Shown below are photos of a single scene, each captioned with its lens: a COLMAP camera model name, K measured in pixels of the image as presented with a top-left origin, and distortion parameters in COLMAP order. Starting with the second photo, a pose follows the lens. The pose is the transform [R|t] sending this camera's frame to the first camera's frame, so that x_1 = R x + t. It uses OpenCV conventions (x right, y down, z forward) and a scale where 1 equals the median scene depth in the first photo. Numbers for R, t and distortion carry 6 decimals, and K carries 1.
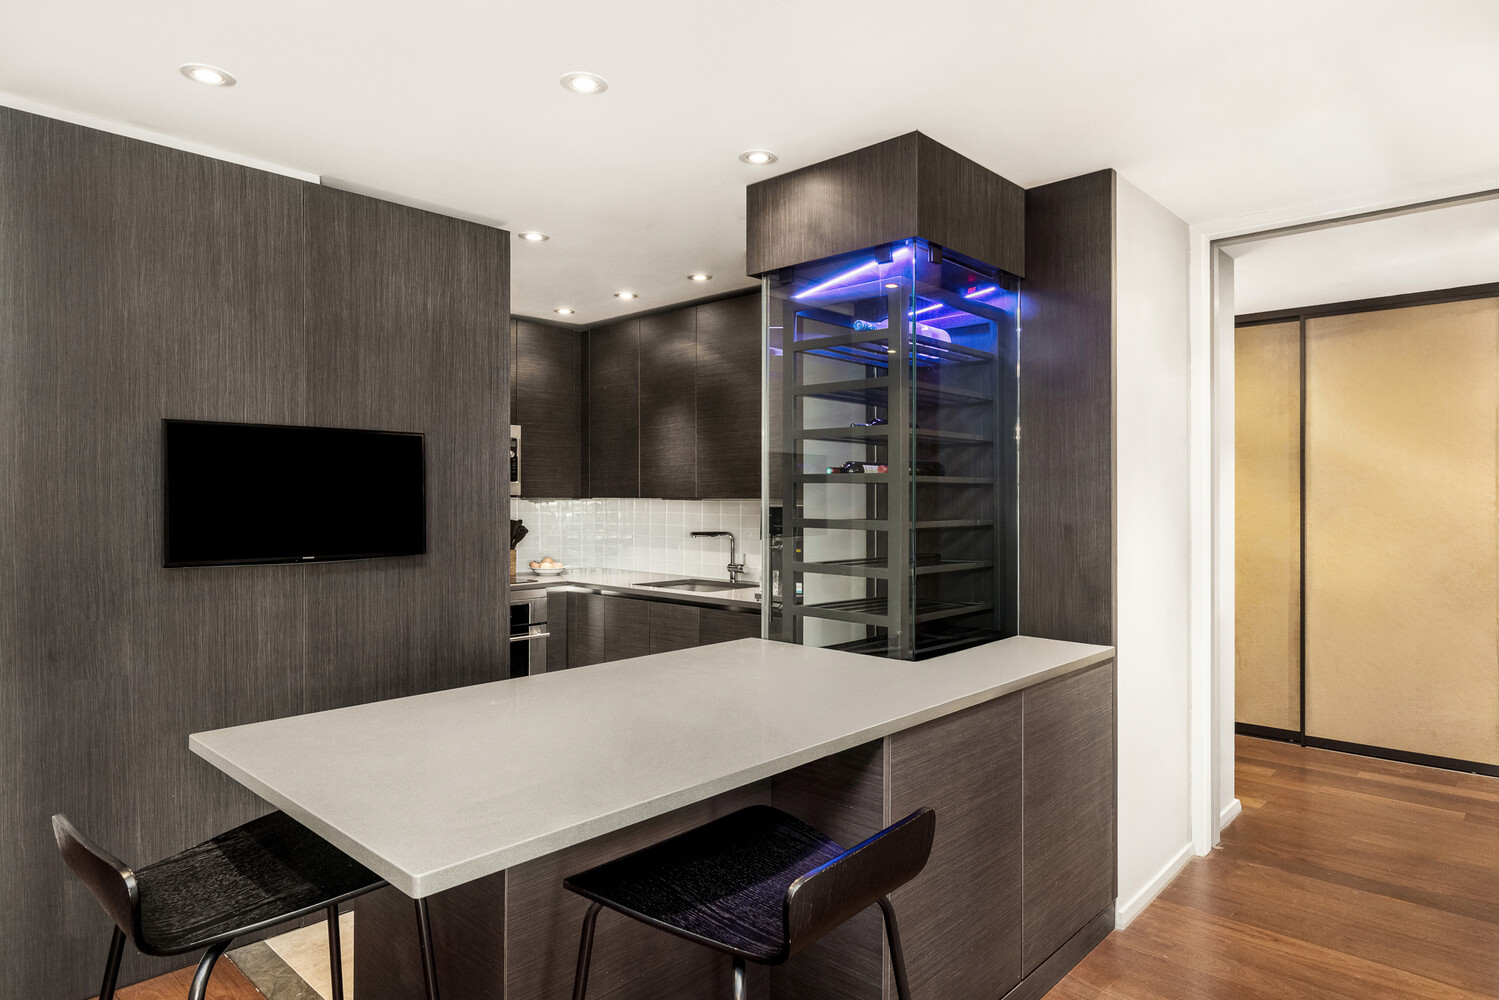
lens RADIAL K [[862.1, 0, 749.2], [0, 862.1, 499.7], [0, 0, 1]] dist [0.002106, -0.000547]
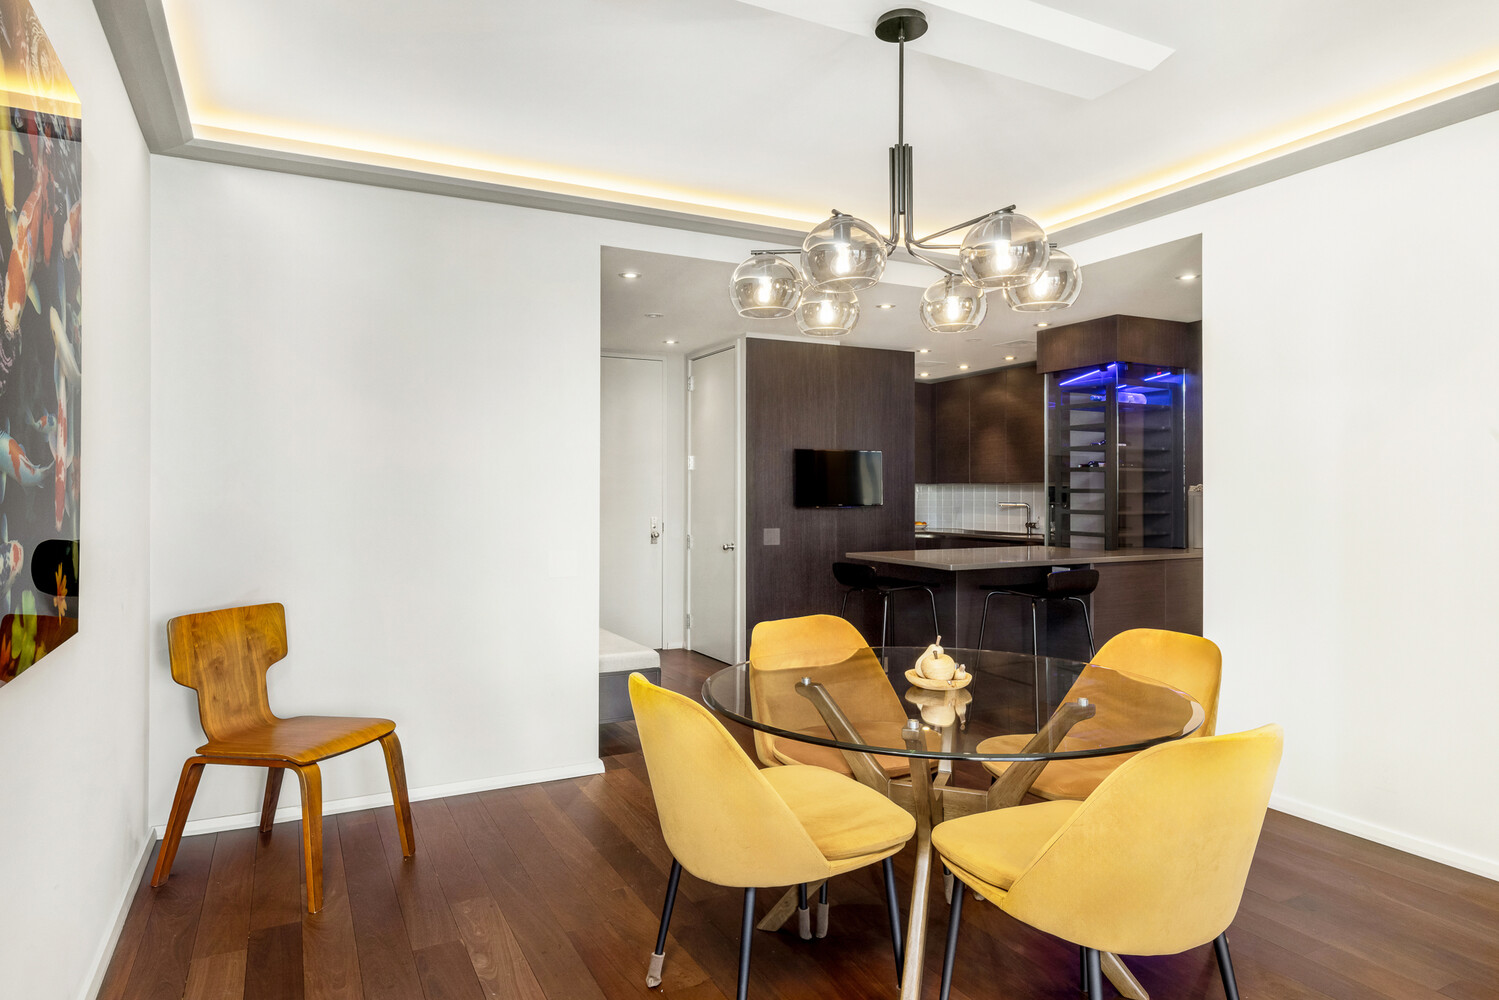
lens RADIAL K [[862.1, 0, 734.1], [0, 862.1, 494.4], [0, 0, 1]] dist [0.002106, -0.000547]
pose [[0.941928, -0.001329, -0.335812, 0.005666], [0.000241, 0.999995, -0.003282, 0.032730], [0.335815, 0.003010, 0.941923, -0.973449]]
